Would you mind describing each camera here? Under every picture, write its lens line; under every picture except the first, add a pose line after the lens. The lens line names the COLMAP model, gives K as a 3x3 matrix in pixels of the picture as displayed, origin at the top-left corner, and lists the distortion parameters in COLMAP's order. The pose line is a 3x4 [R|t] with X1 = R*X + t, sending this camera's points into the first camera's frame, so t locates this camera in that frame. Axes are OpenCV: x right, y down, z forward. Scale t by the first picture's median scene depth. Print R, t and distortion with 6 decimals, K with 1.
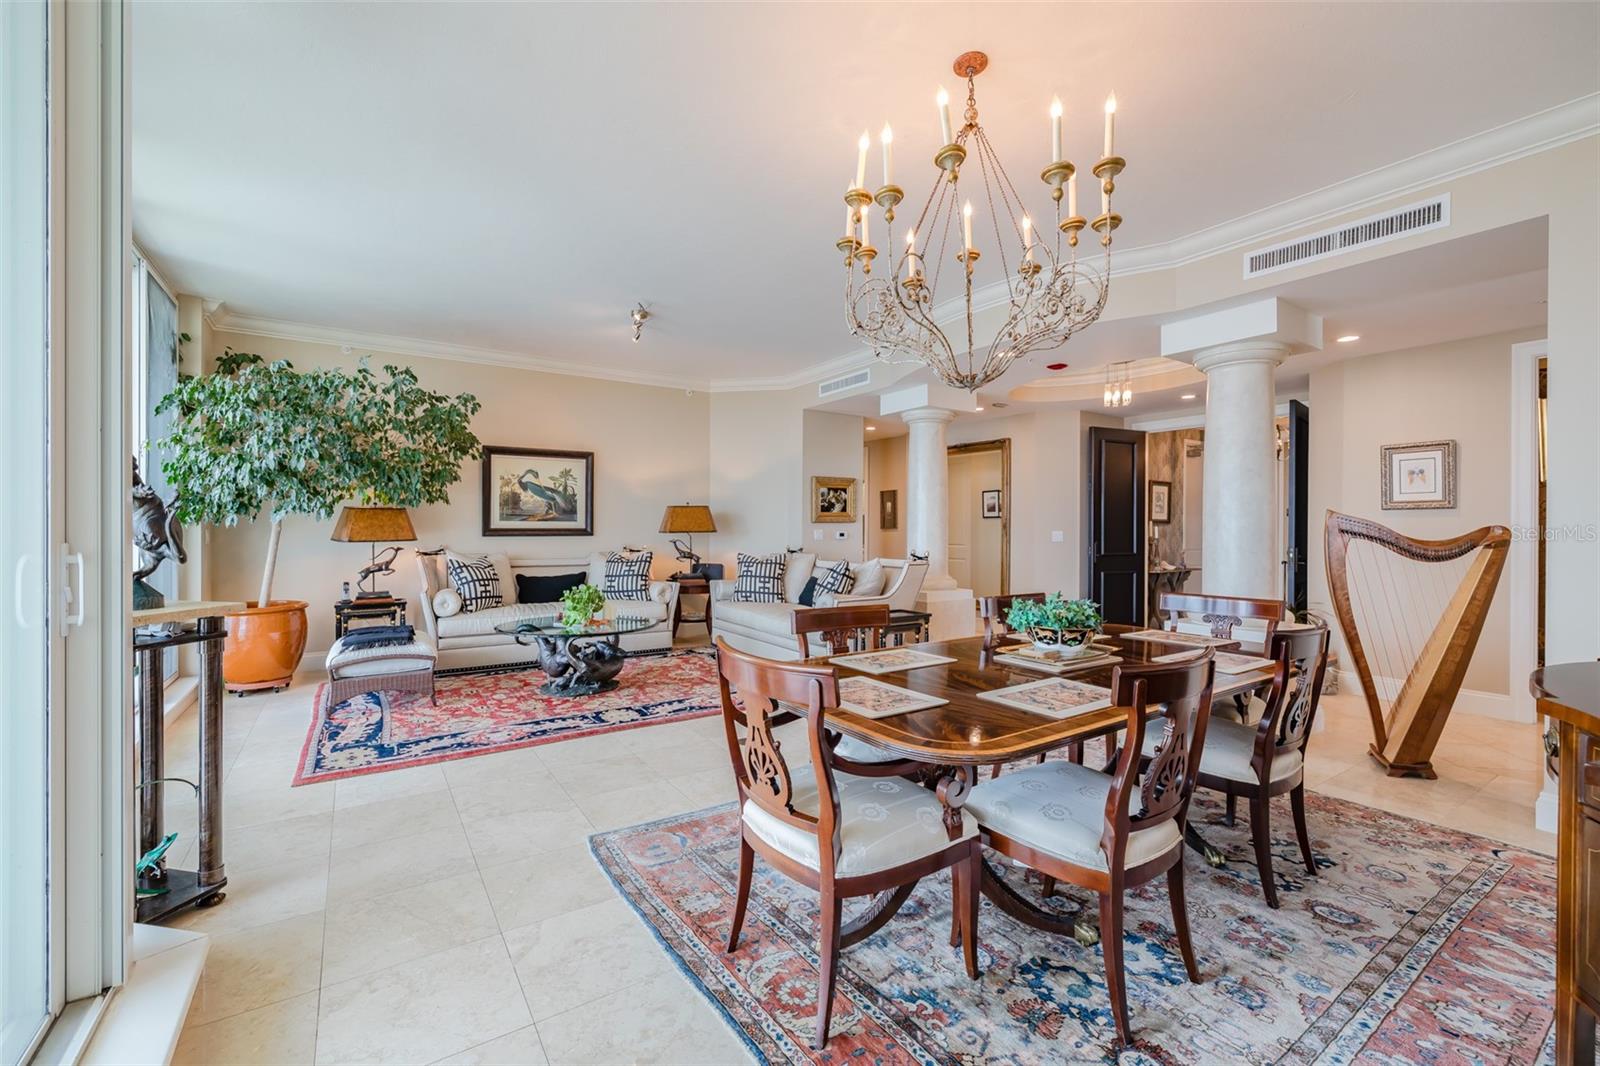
lens RADIAL K [[679.4, 0, 794.3], [0, 679.4, 527.9], [0, 0, 1]] dist [0.000292, 0.000004]
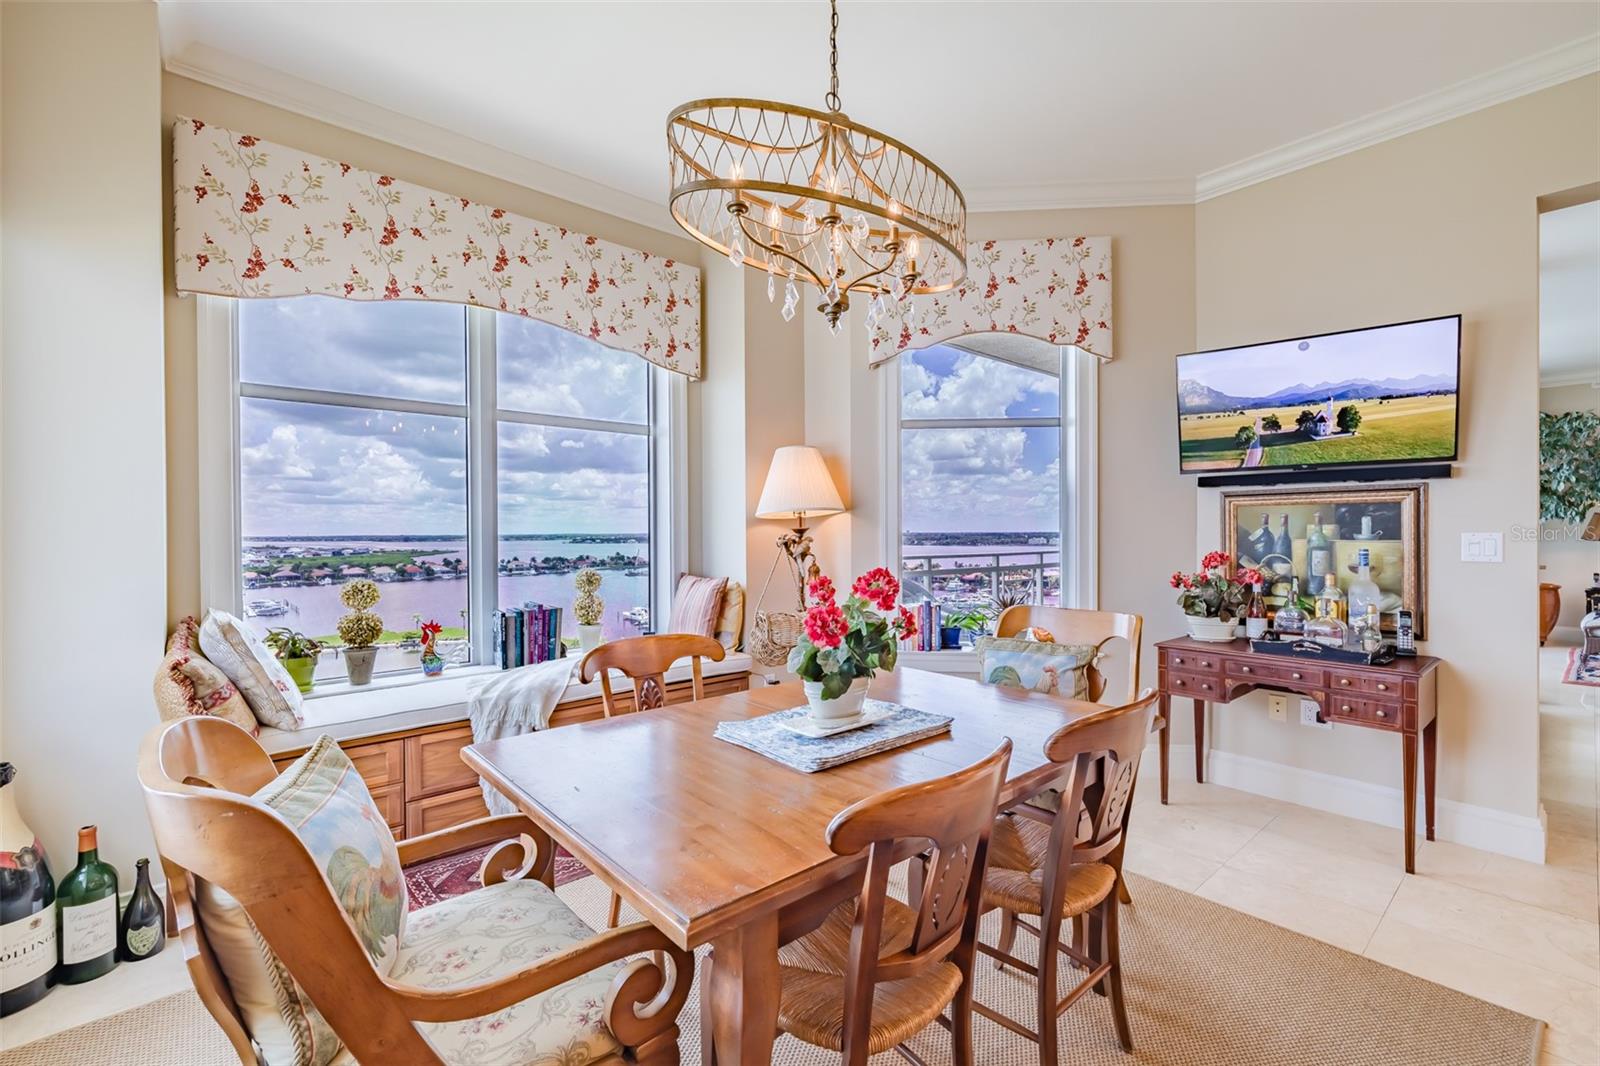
lens RADIAL K [[681.9, 0, 784.1], [0, 681.9, 537.1], [0, 0, 1]] dist [-0.000897, -0.000106]
pose [[0.126539, 0.002475, -0.991959, 0.383297], [0.003230, 0.999991, 0.002907, 0.005086], [0.991956, -0.003572, 0.126530, -0.623254]]
